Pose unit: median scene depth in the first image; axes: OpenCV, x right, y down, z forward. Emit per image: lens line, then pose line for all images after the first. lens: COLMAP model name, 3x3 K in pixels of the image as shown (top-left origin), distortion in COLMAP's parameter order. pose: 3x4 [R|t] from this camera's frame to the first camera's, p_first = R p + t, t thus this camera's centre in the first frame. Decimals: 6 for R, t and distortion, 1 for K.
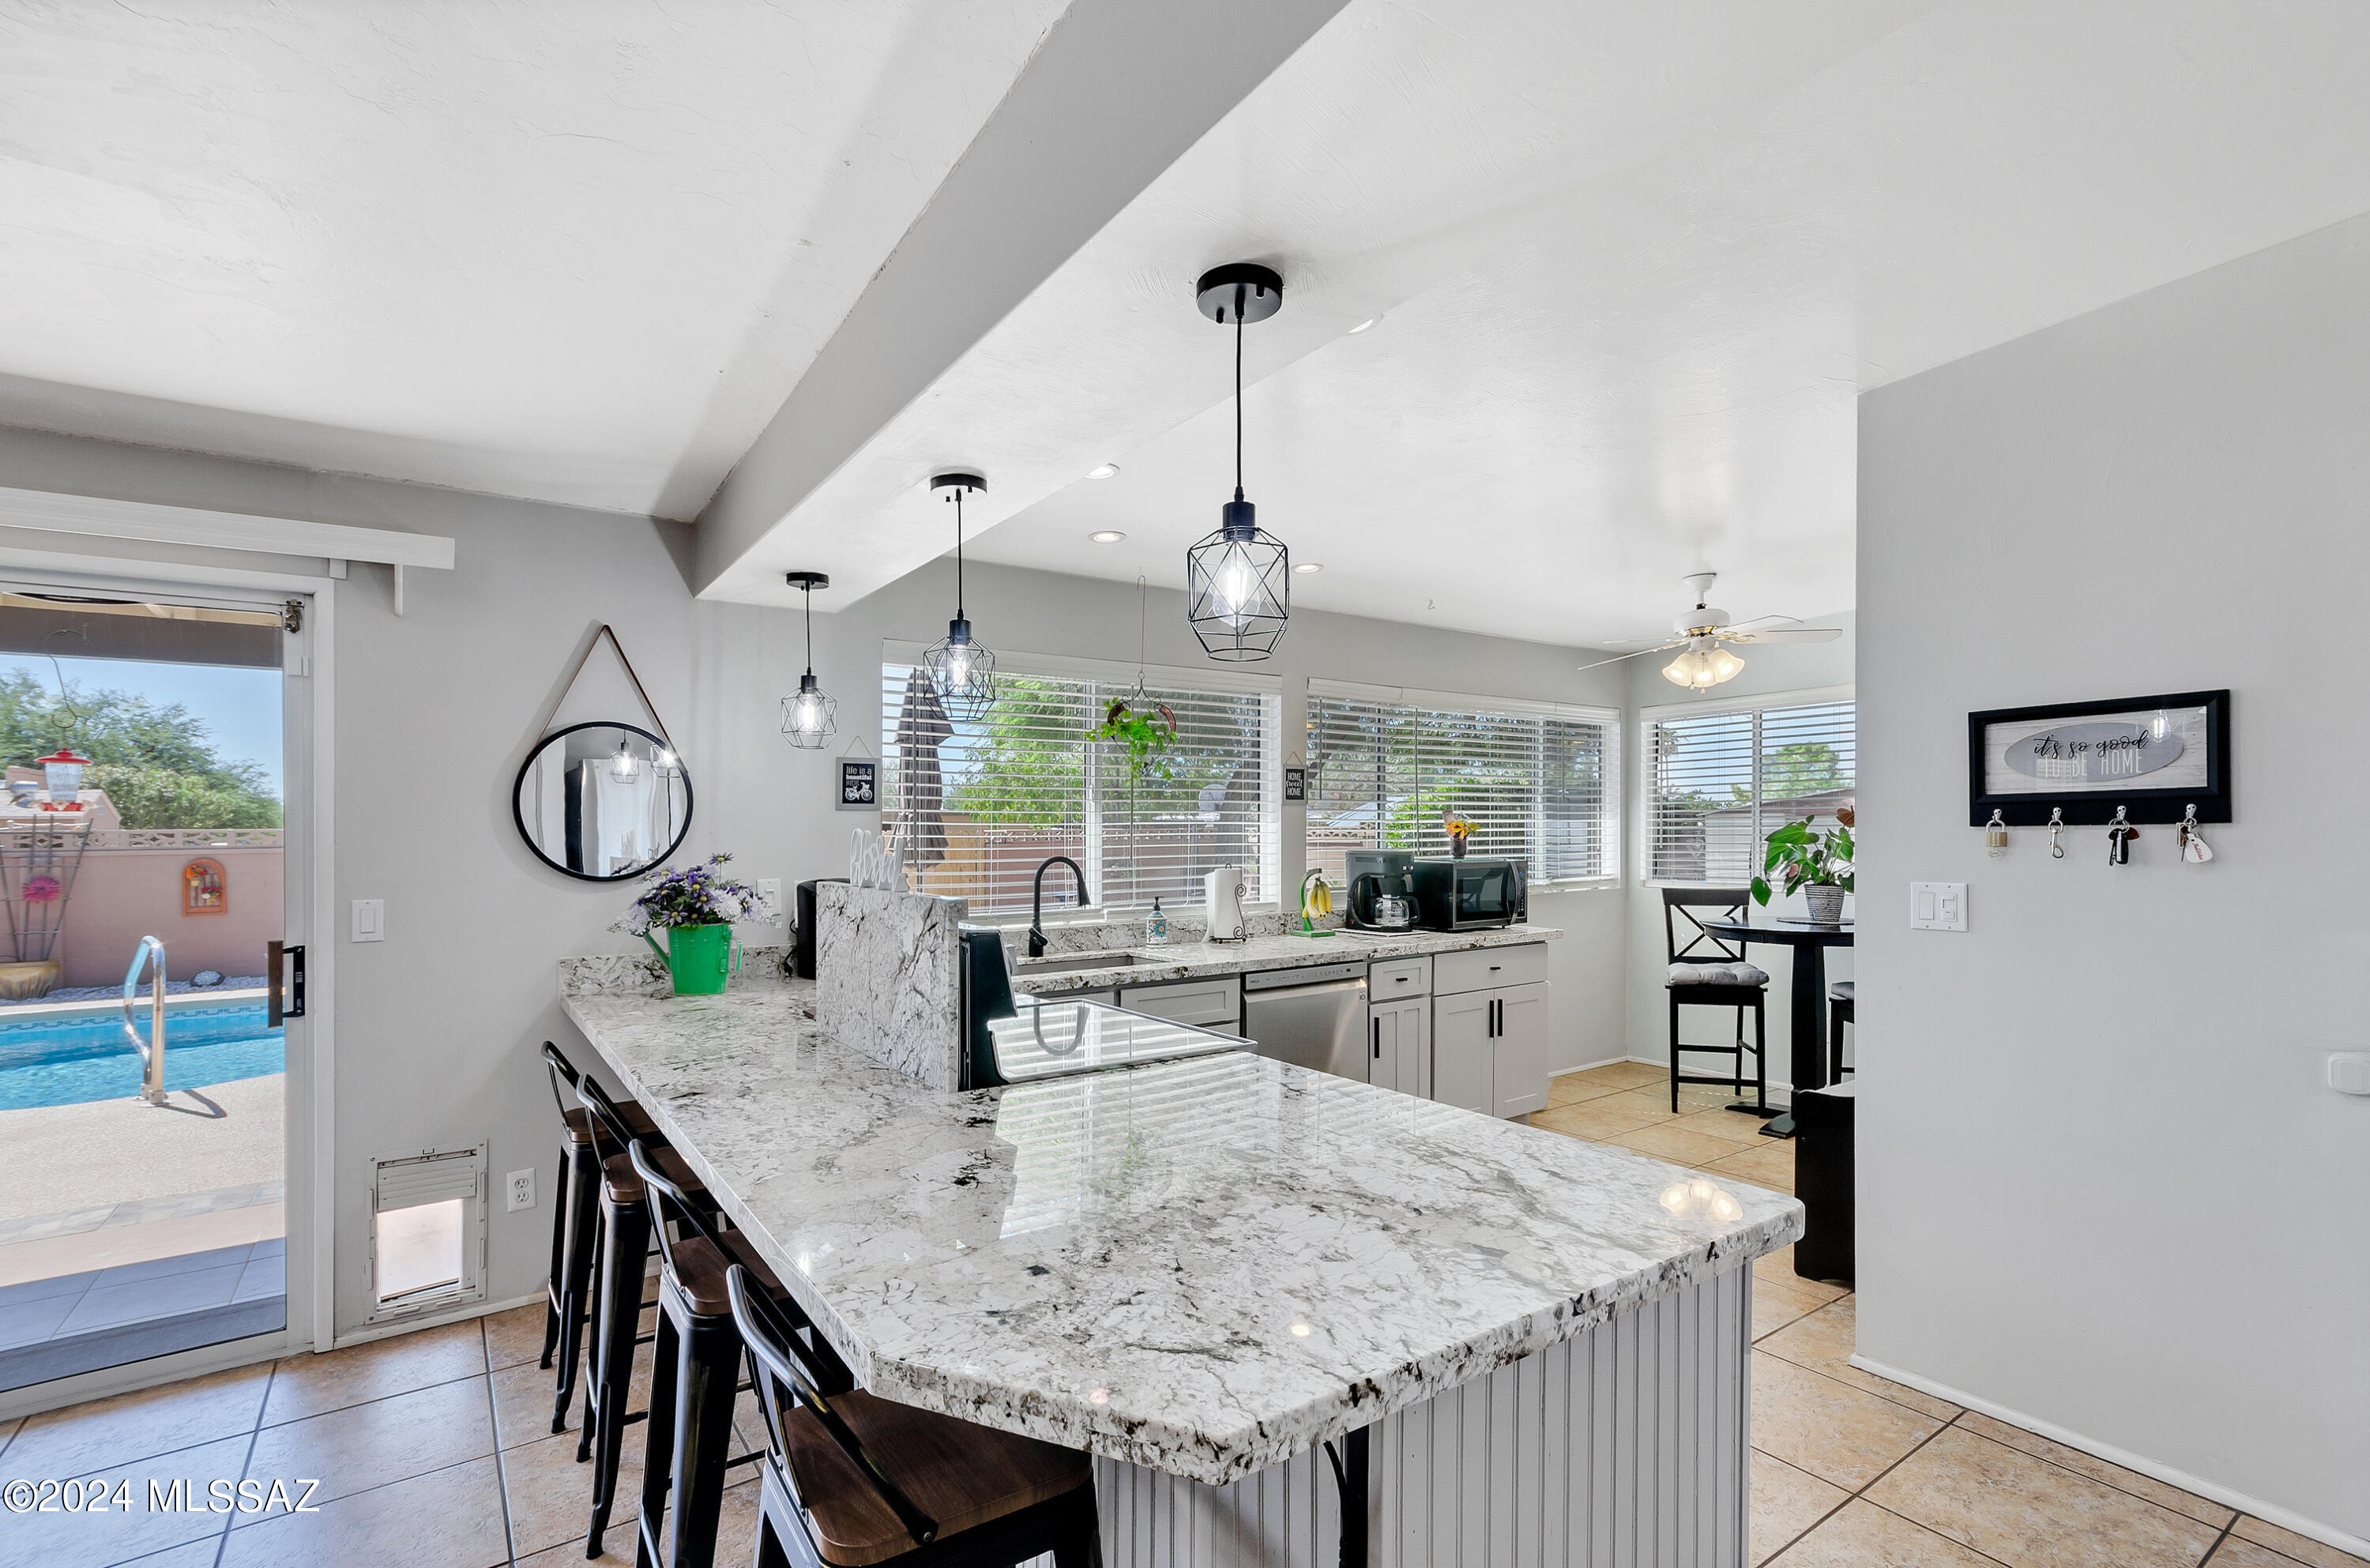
lens RADIAL K [[1090.9, 0, 1179.8], [0, 1090.9, 865.6], [0, 0, 1]] dist [-0.000225, 0.014698]
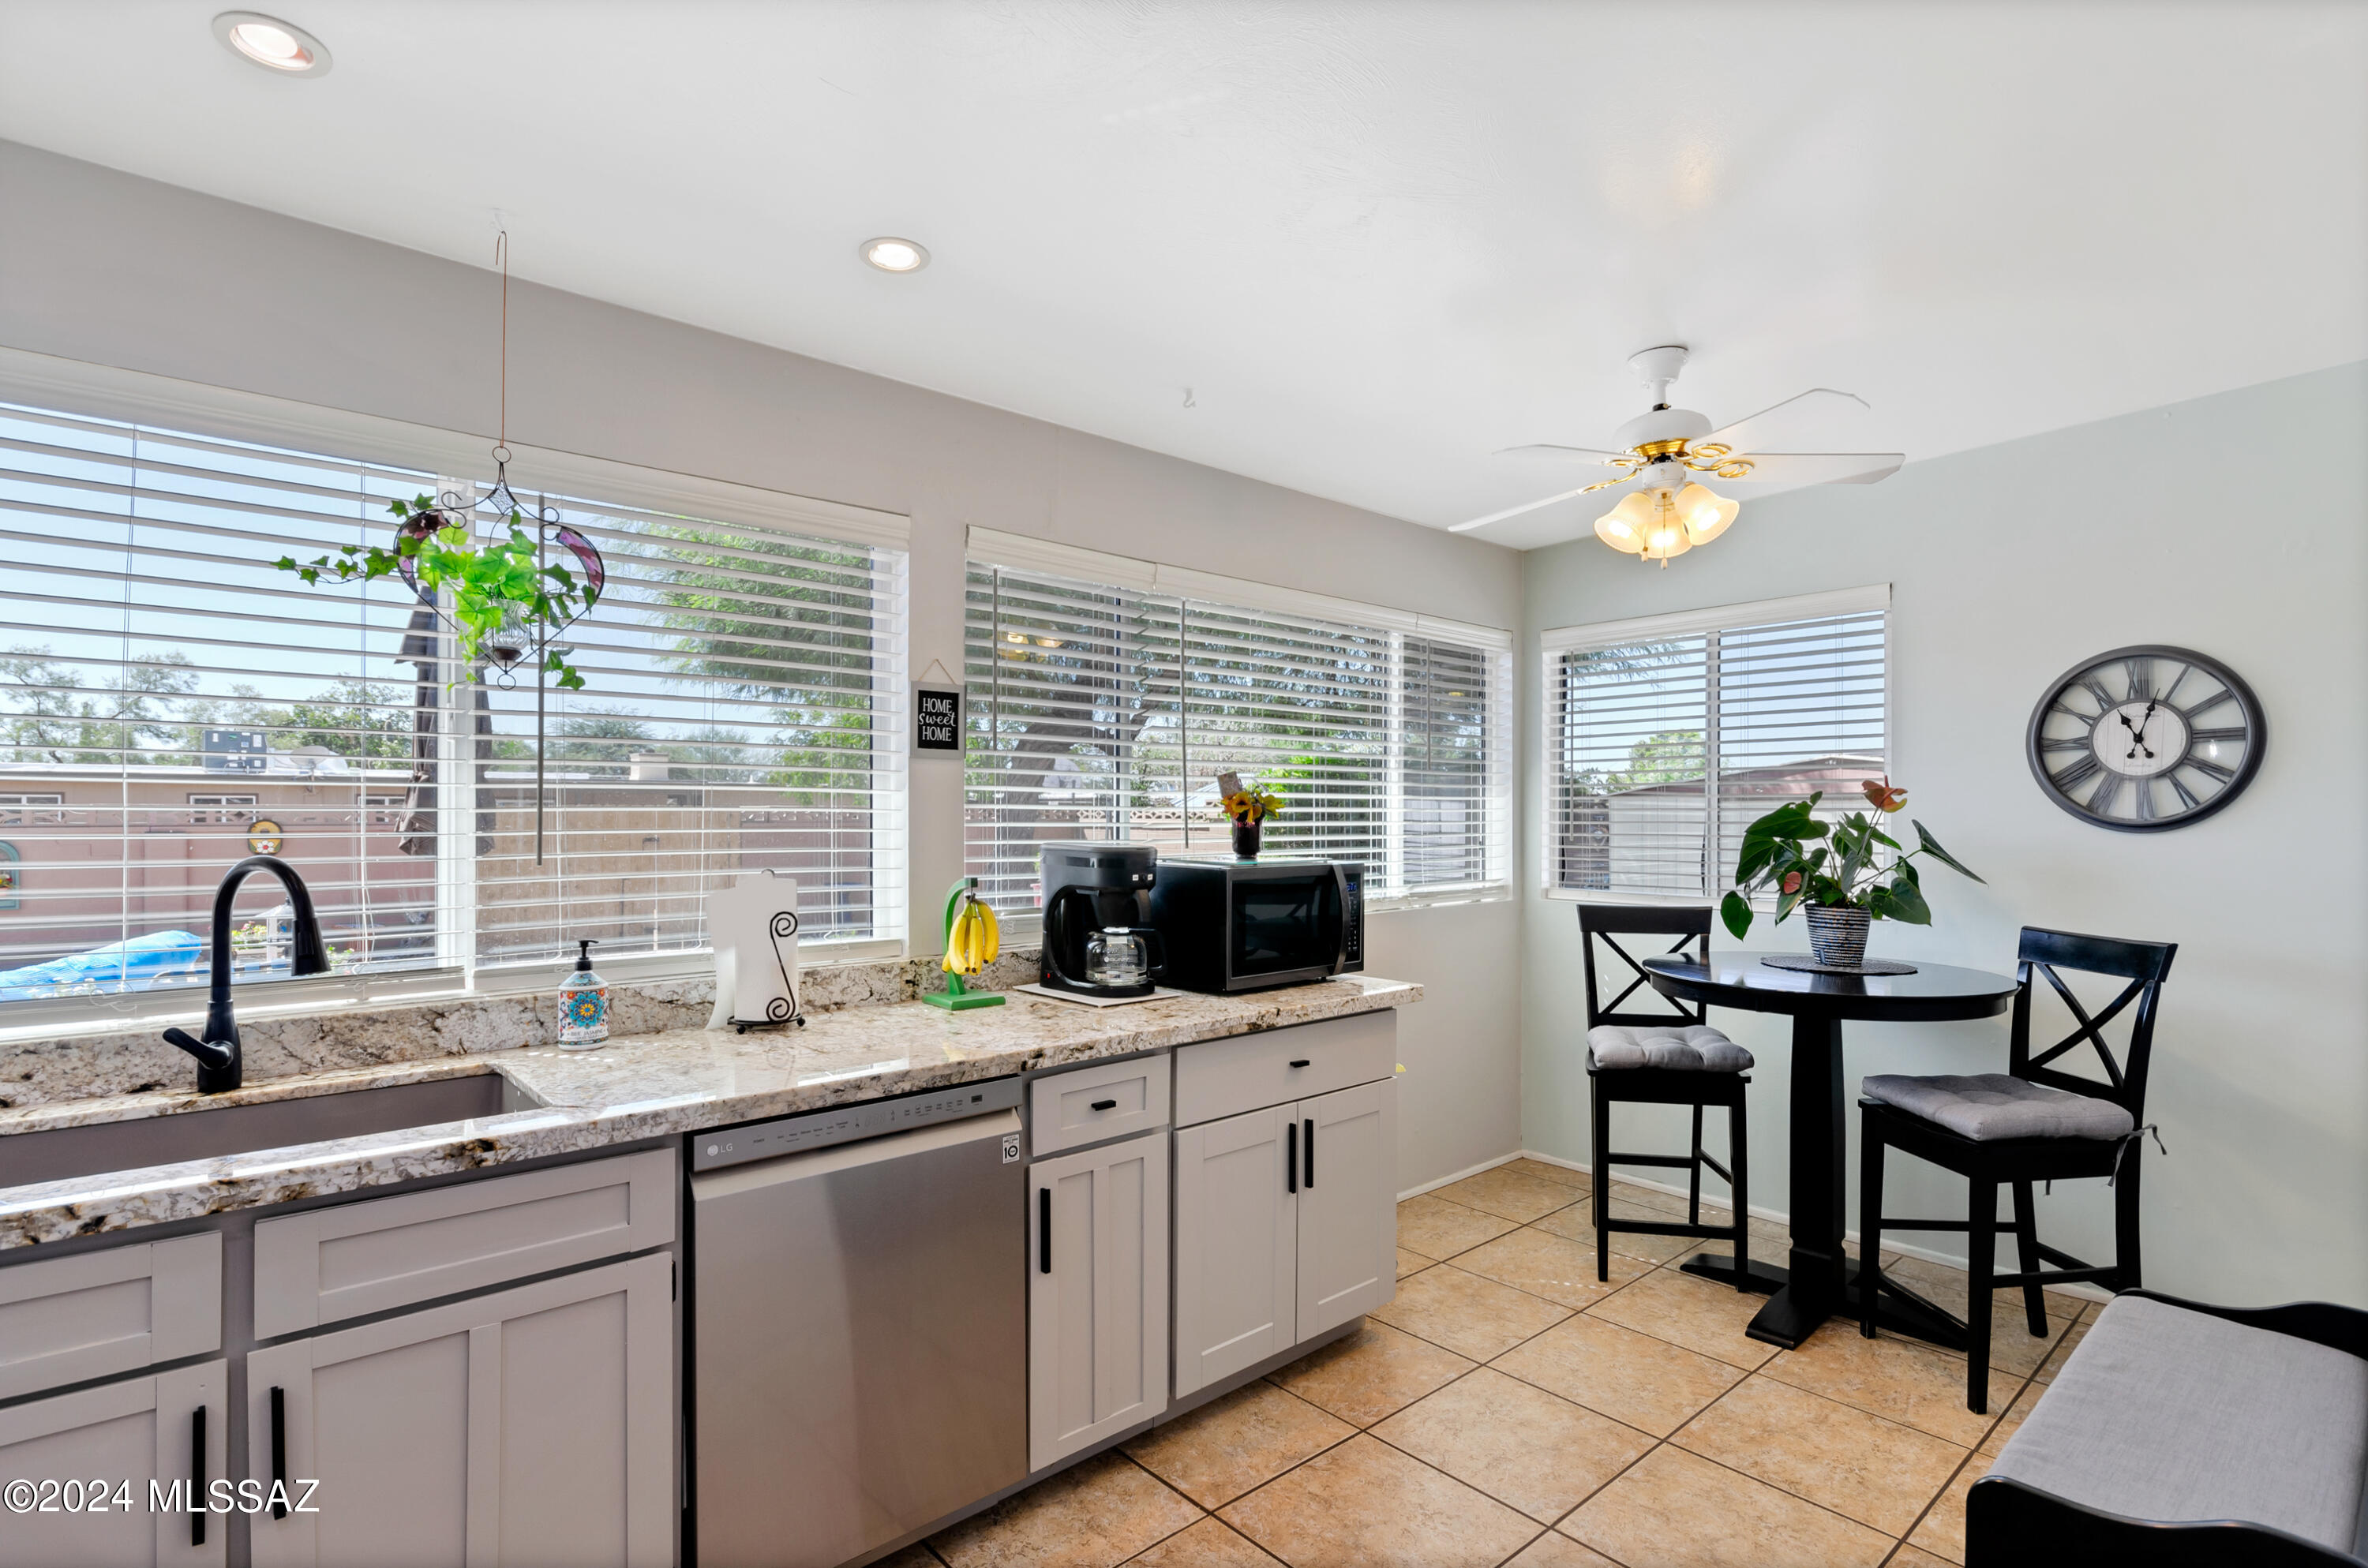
lens RADIAL K [[1150.2, 0, 1186.8], [0, 1150.2, 811.3], [0, 0, 1]] dist [0.001892, -0.006344]
pose [[0.993034, 0.011996, 0.117213, 0.190329], [-0.008298, 0.999454, -0.031992, -0.014532], [-0.117532, 0.030796, 0.992591, 0.501353]]
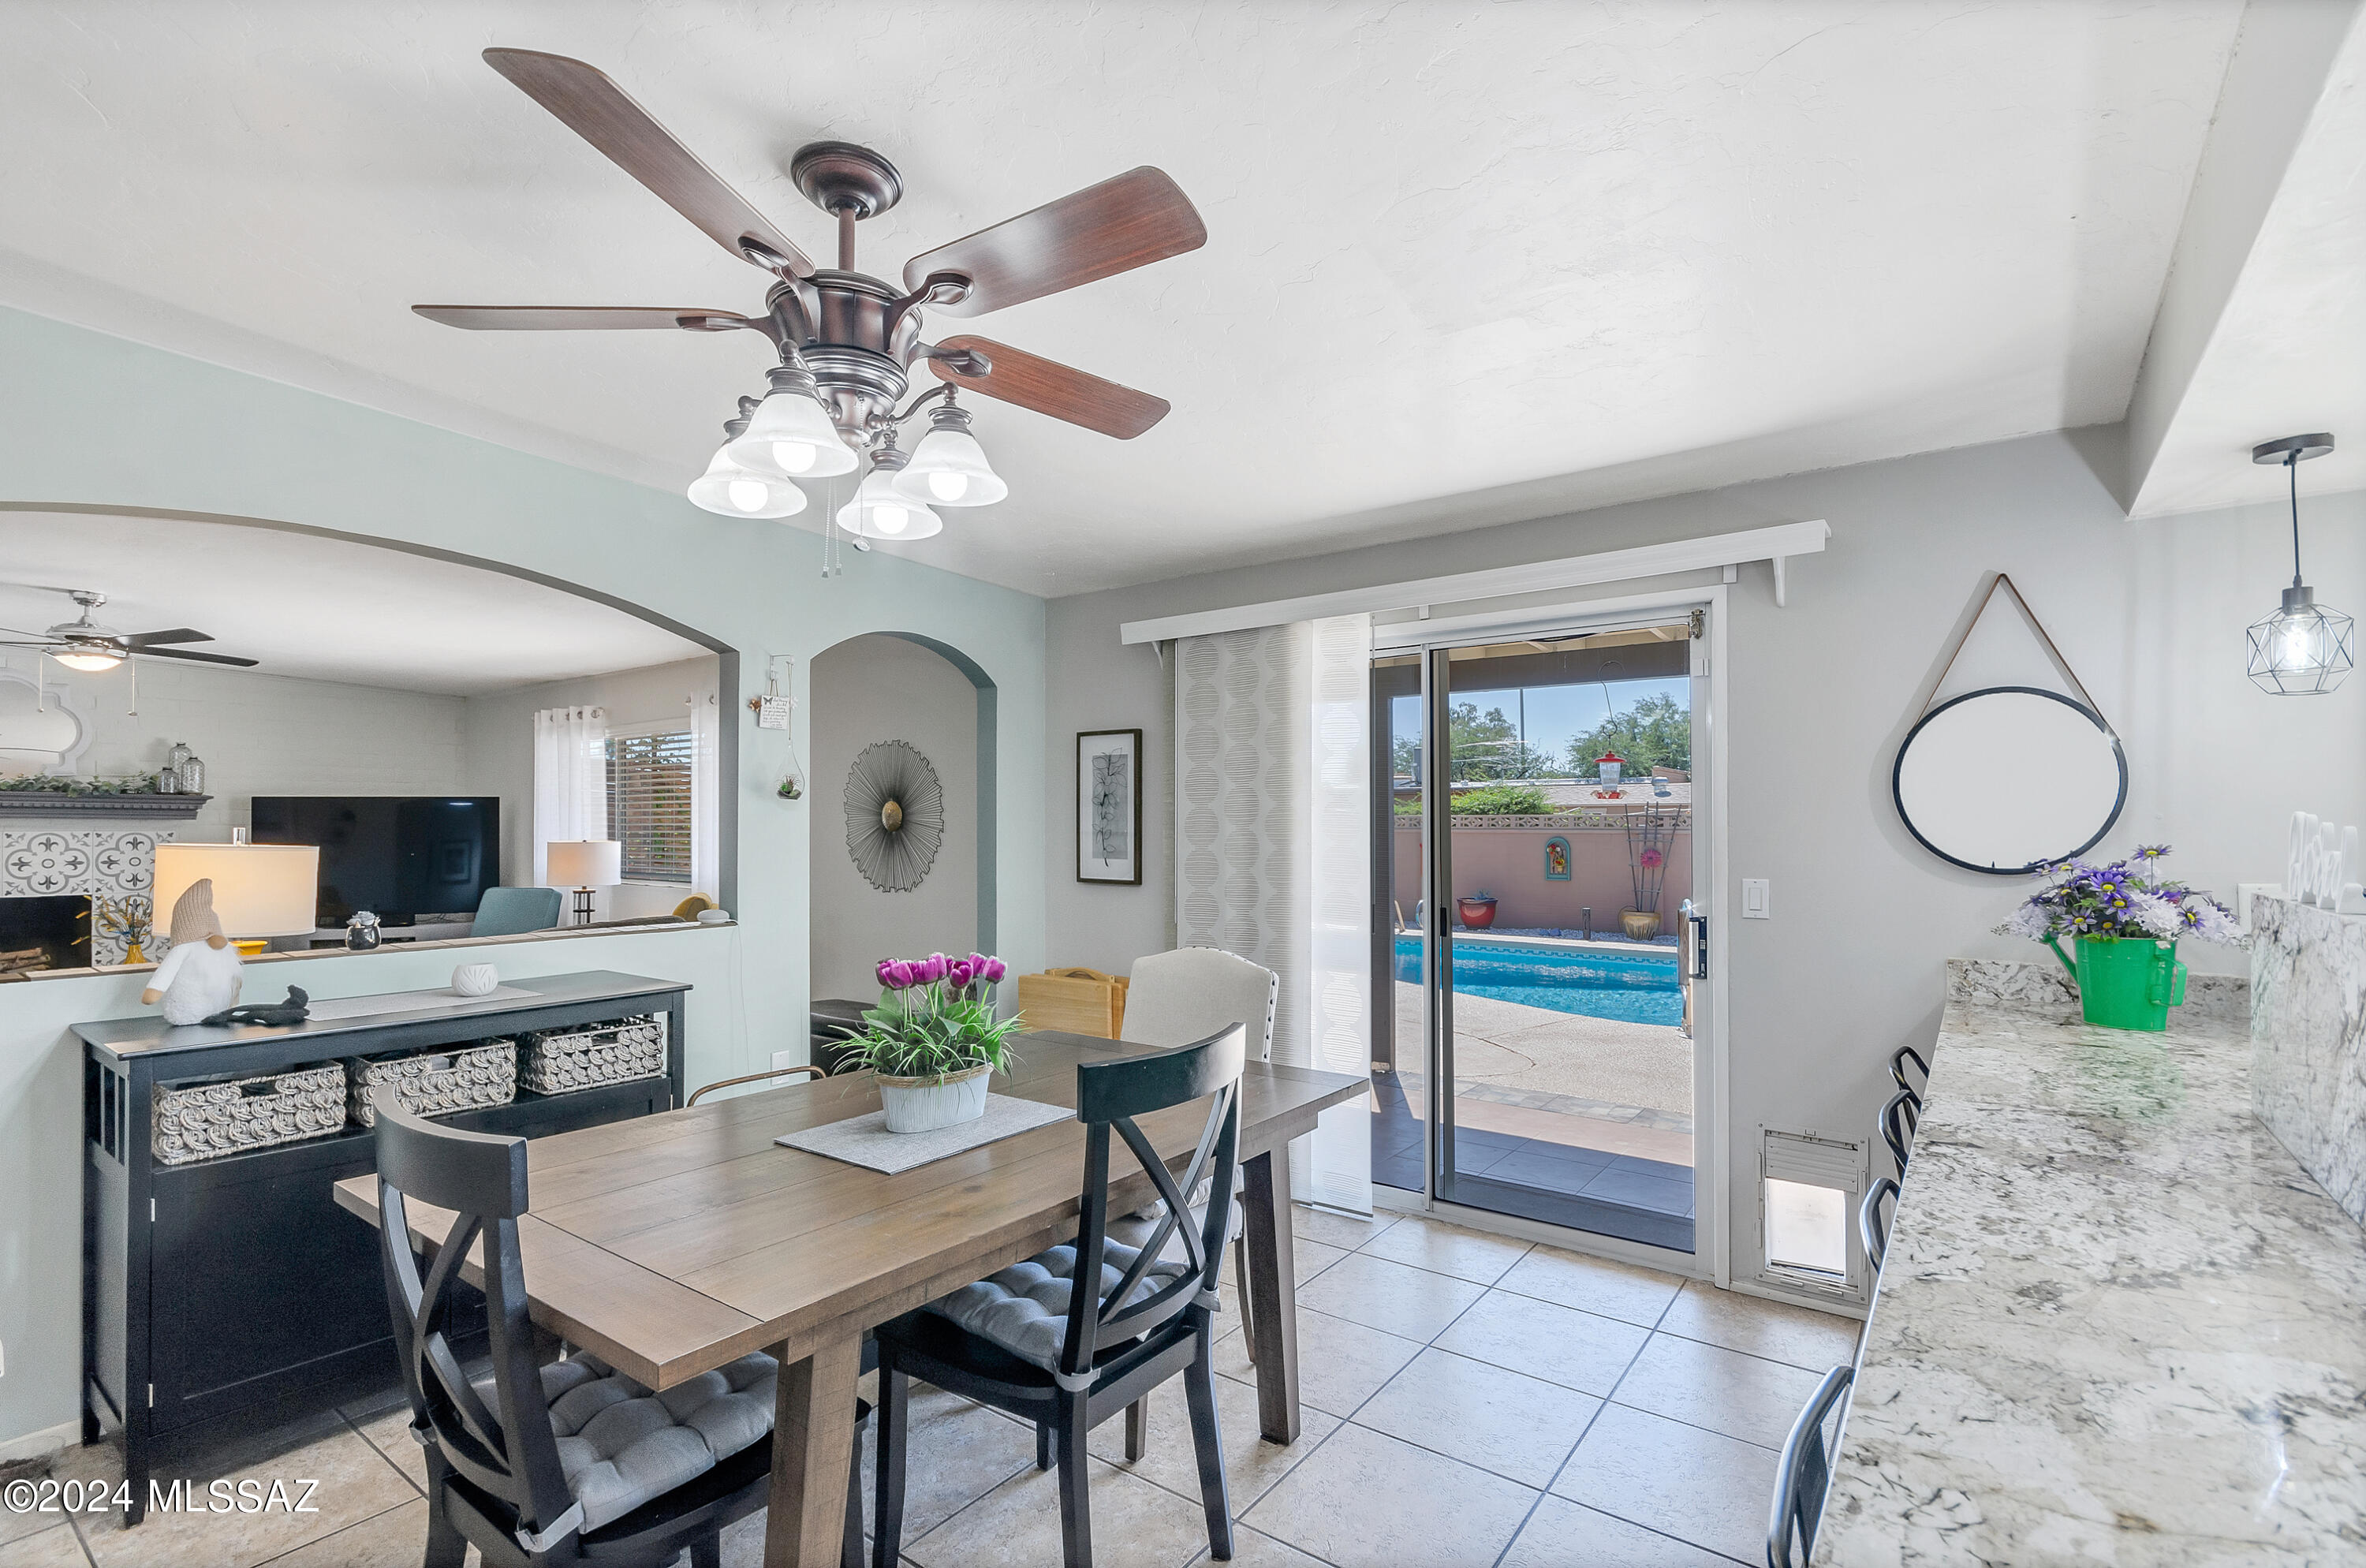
lens RADIAL K [[1091.6, 0, 1179.1], [0, 1091.6, 820.6], [0, 0, 1]] dist [0.002520, -0.006772]
pose [[0.319002, 0.008643, -0.947715, 0.058063], [-0.034095, 0.999416, -0.002363, -0.002627], [0.947140, 0.033066, 0.319110, 0.092528]]
